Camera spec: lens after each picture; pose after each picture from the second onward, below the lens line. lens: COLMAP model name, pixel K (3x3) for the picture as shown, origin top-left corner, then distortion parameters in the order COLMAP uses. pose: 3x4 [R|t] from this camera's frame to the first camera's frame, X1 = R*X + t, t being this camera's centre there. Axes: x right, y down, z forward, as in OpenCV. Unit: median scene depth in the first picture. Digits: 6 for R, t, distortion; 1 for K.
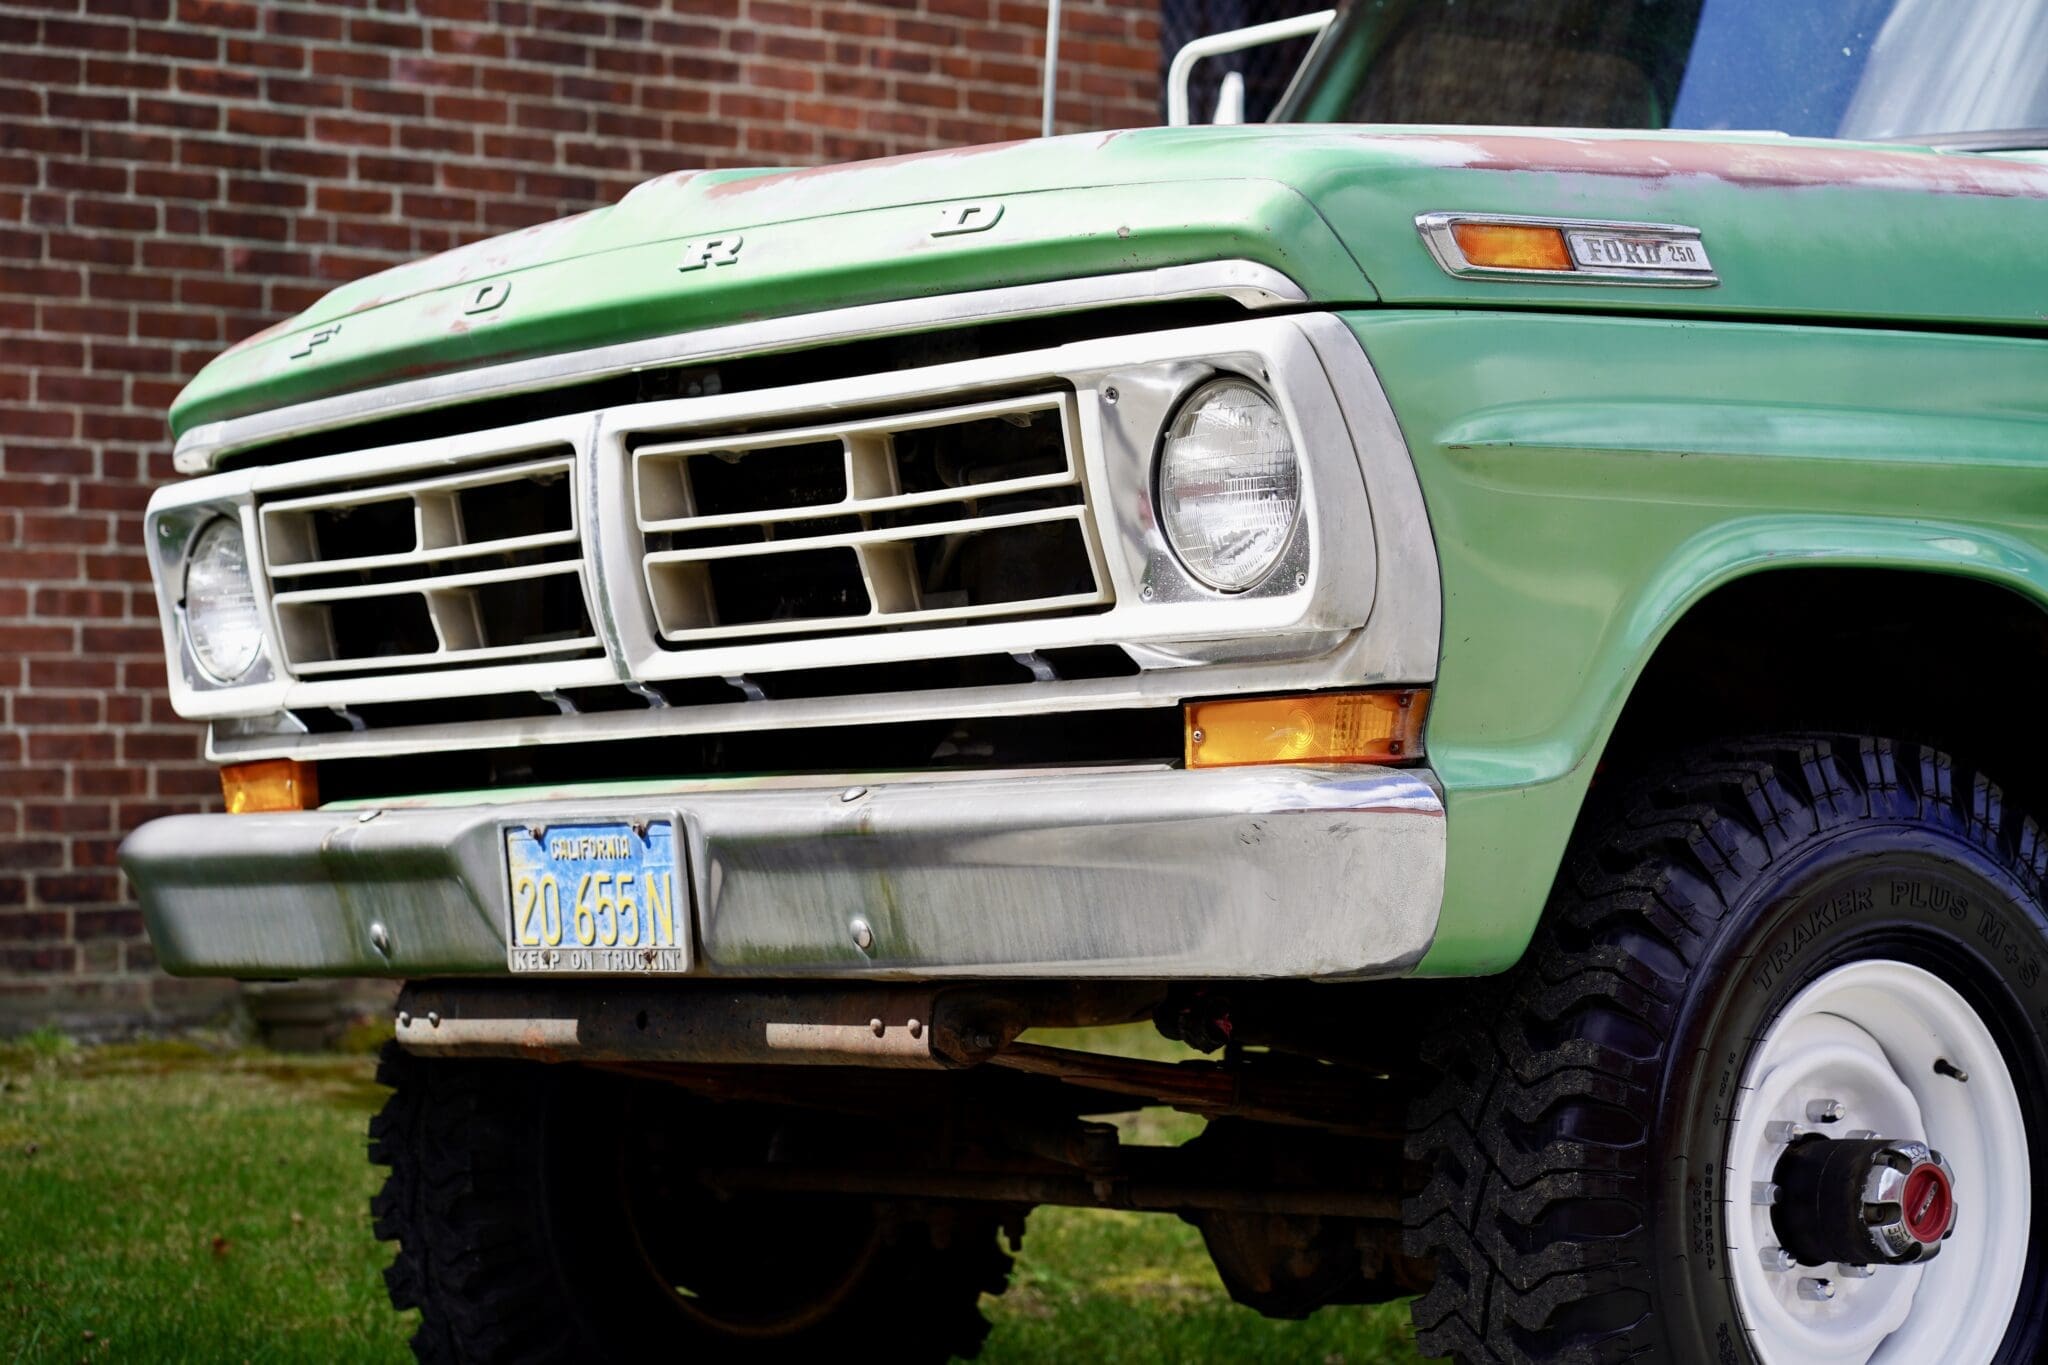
lens RADIAL K [[4820.7, 0, 1024.0], [0, 4820.7, 682.5], [0, 0, 1]] dist [0.190576, -3.095133]
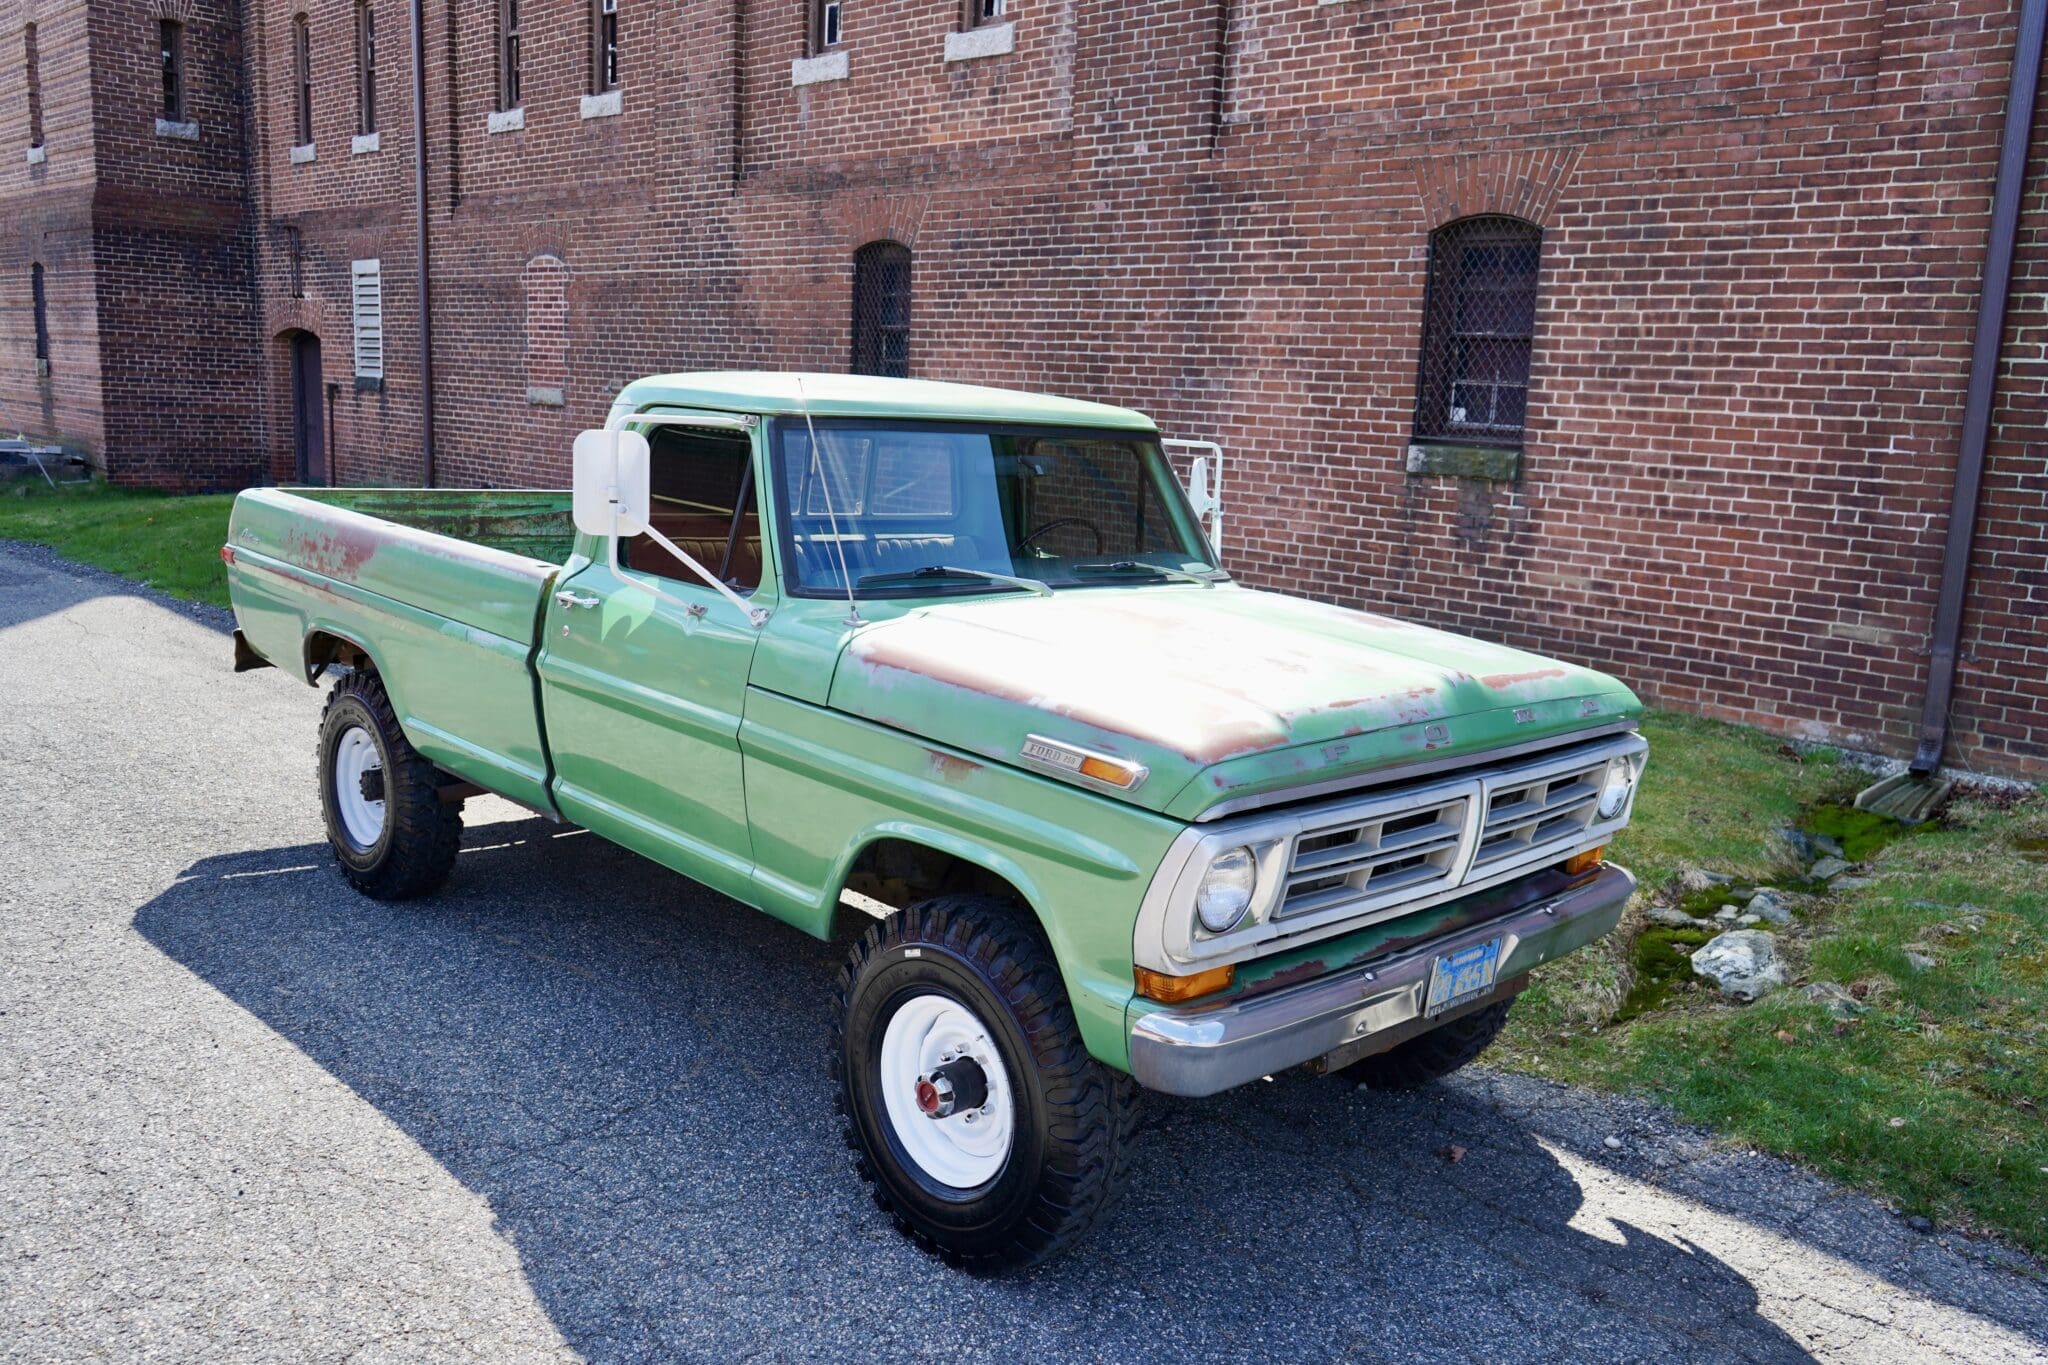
lens RADIAL K [[1621.0, 0, 1024.0], [0, 1621.0, 682.5], [0, 0, 1]] dist [-0.019020, 0.020549]
pose [[0.073601, 0.196793, -0.977679, 0.959317], [-0.017696, 0.980441, 0.196017, -0.106027], [0.997131, 0.002874, 0.075644, 0.853091]]
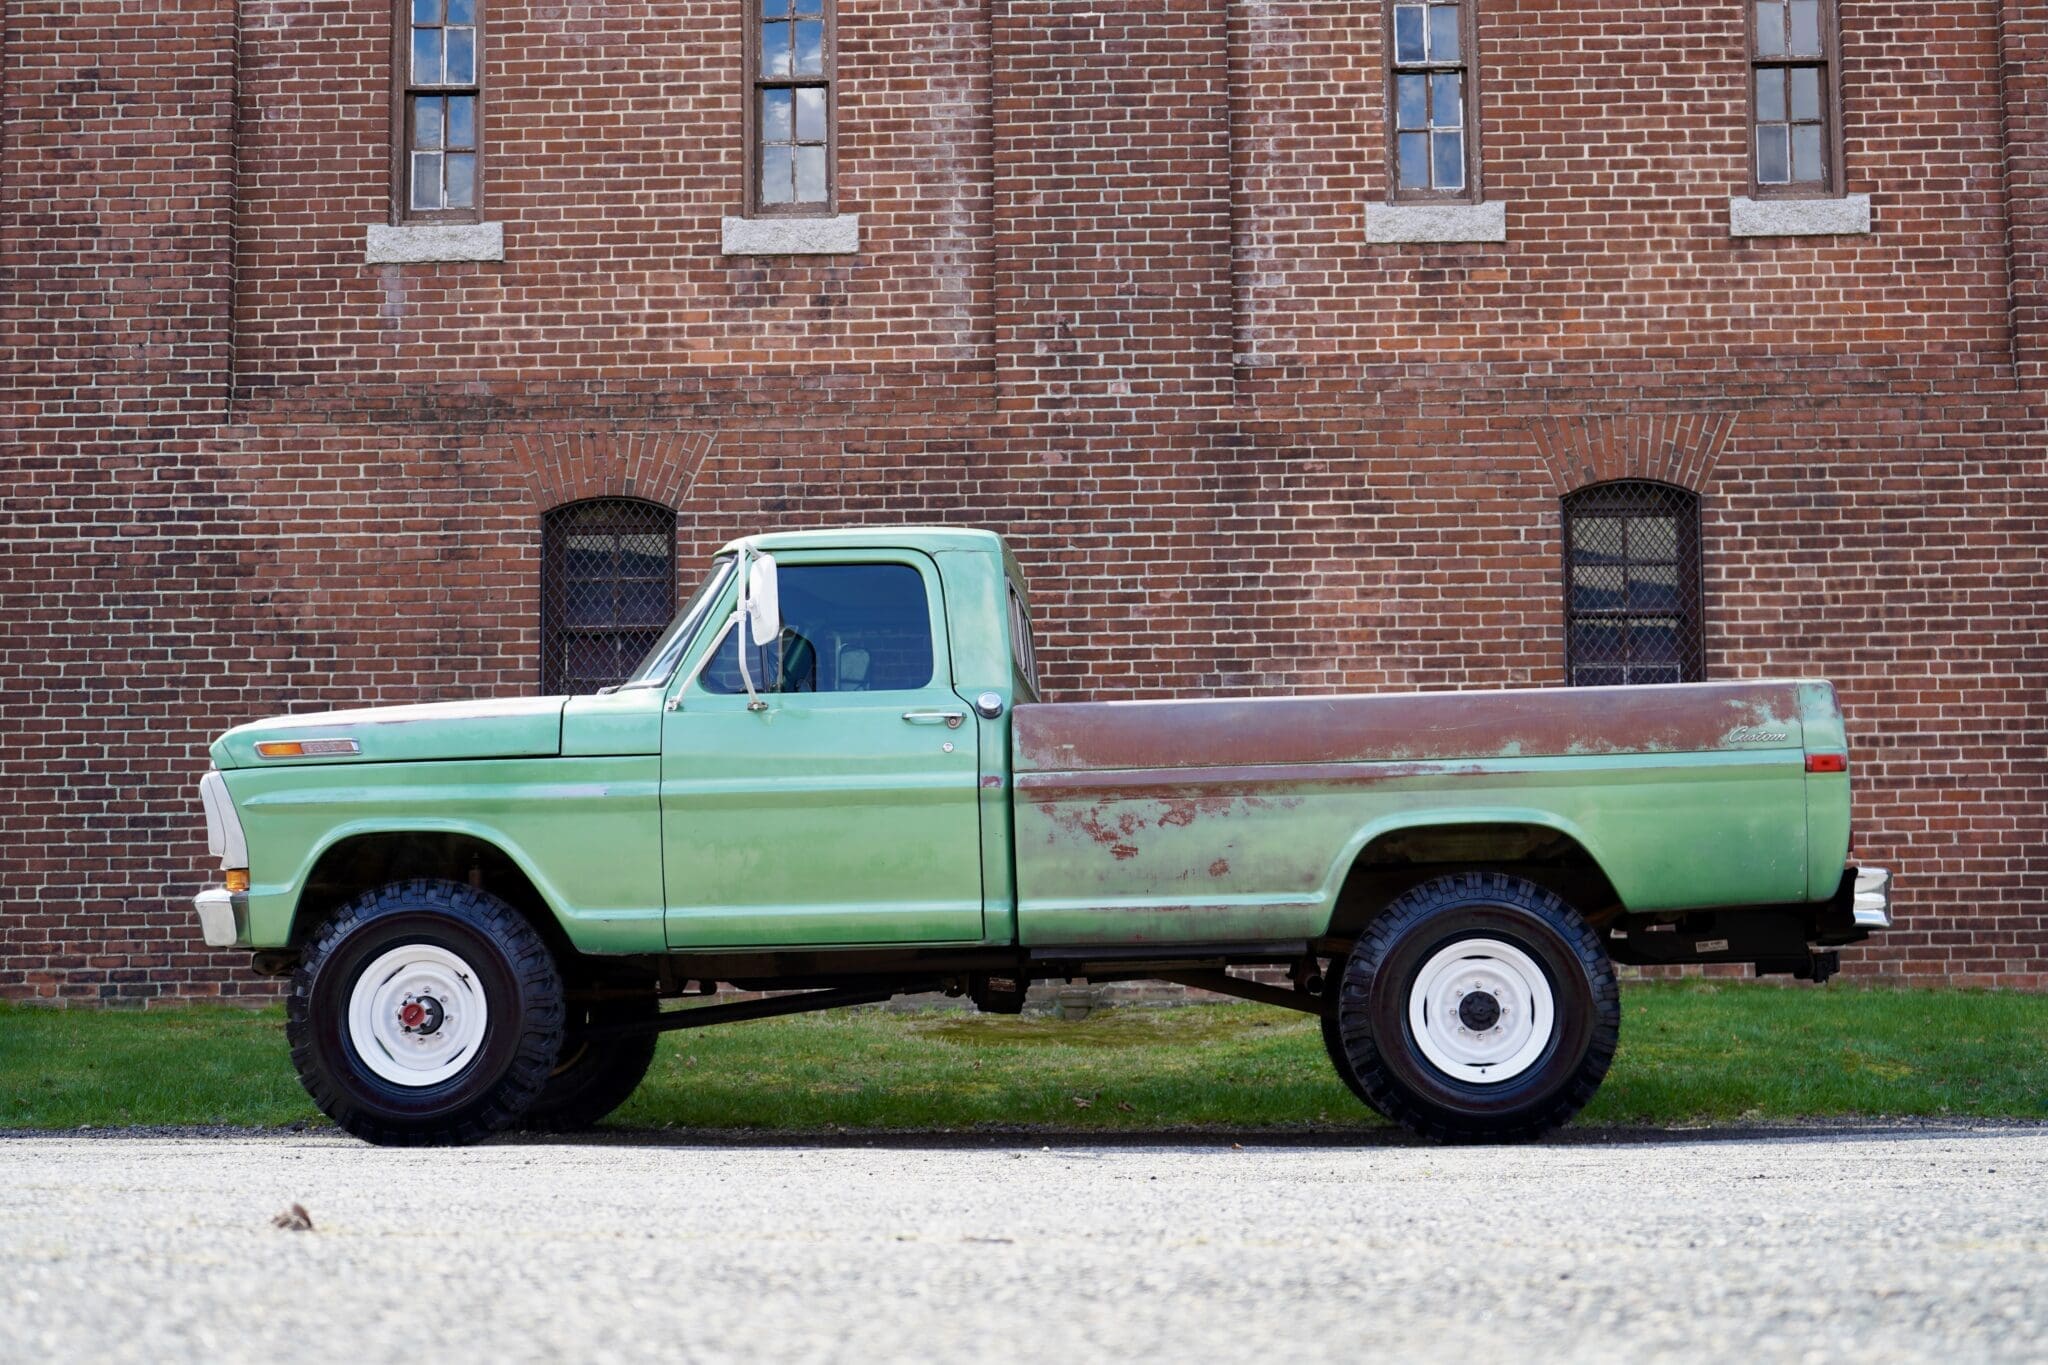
lens RADIAL K [[2954.9, 0, 1024.0], [0, 2954.9, 682.5], [0, 0, 1]] dist [-0.008204, 0.009040]
pose [[0.726482, -0.064178, -0.684182, 0.843677], [0.019974, 0.997181, -0.072330, 0.013898], [0.686895, 0.038881, 0.725716, -0.105483]]
